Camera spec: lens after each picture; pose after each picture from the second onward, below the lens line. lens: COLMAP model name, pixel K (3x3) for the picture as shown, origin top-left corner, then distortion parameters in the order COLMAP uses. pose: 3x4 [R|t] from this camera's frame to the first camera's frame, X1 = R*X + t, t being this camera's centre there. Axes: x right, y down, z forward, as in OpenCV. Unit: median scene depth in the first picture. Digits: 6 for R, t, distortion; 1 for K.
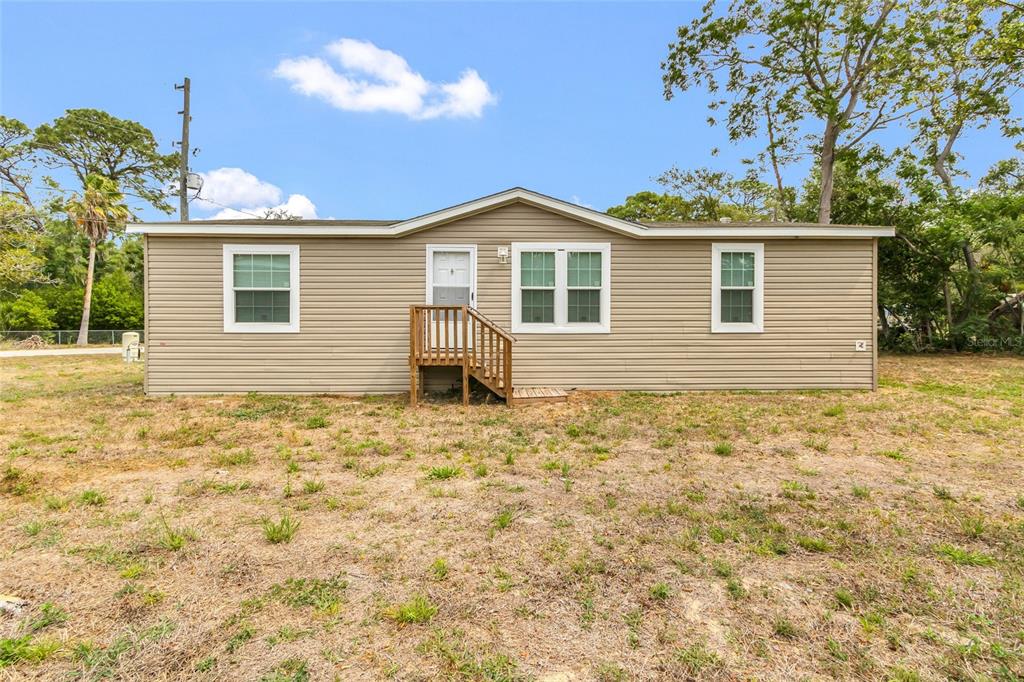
lens RADIAL K [[498.1, 0, 505.1], [0, 498.1, 326.1], [0, 0, 1]] dist [0.001500, 0.000859]
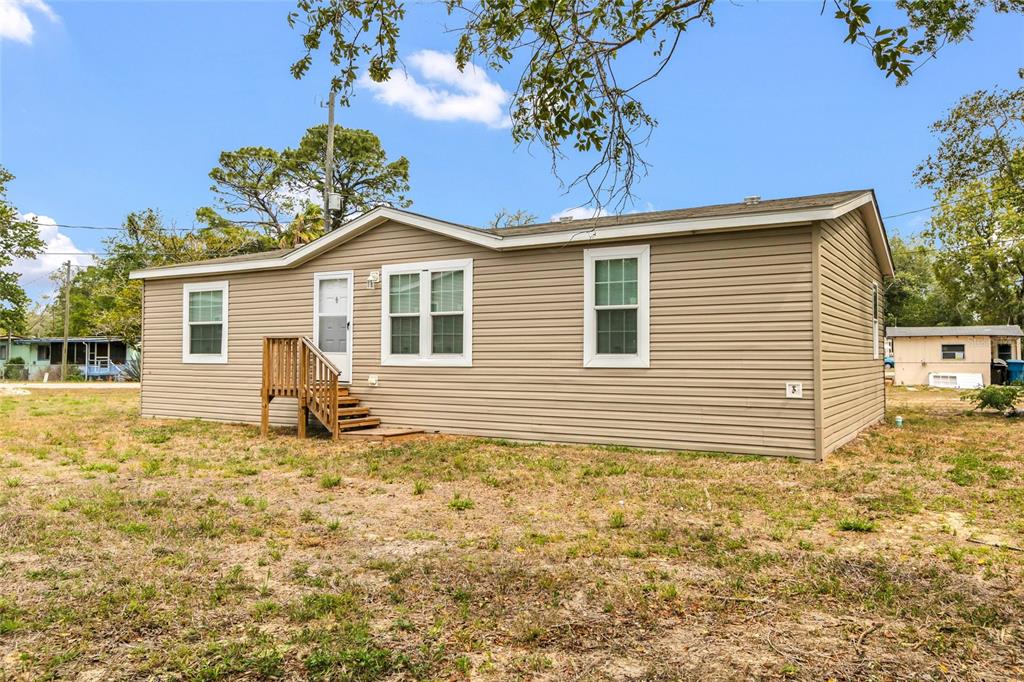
lens RADIAL K [[767.8, 0, 513.1], [0, 767.8, 343.0], [0, 0, 1]] dist [-0.008823, -0.001643]
pose [[0.843489, -0.008255, -0.537083, 0.955664], [-0.003636, 0.999771, -0.021077, 0.001084], [0.537134, 0.019731, 0.843266, -0.041831]]
